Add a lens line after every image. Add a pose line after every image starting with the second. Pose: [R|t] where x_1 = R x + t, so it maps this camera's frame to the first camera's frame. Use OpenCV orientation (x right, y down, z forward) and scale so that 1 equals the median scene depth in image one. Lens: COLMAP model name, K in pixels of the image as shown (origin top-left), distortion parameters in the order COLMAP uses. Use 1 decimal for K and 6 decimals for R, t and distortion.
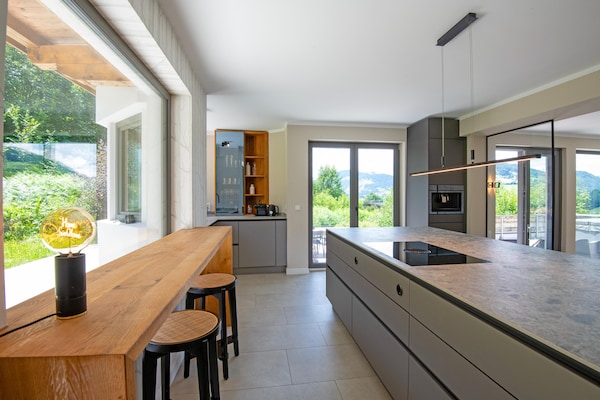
lens RADIAL K [[278.9, 0, 300.0], [0, 278.9, 200.0], [0, 0, 1]] dist [-0.000469, -0.020851]
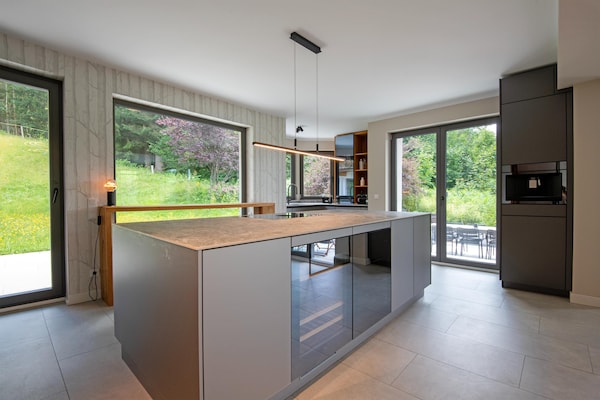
lens RADIAL K [[278.9, 0, 300.0], [0, 278.9, 200.0], [0, 0, 1]] dist [-0.000469, -0.020851]
pose [[0.618811, 0.009667, -0.785481, 0.659636], [-0.008353, 0.999949, 0.005726, 0.037624], [0.785496, 0.003017, 0.618860, 0.087290]]
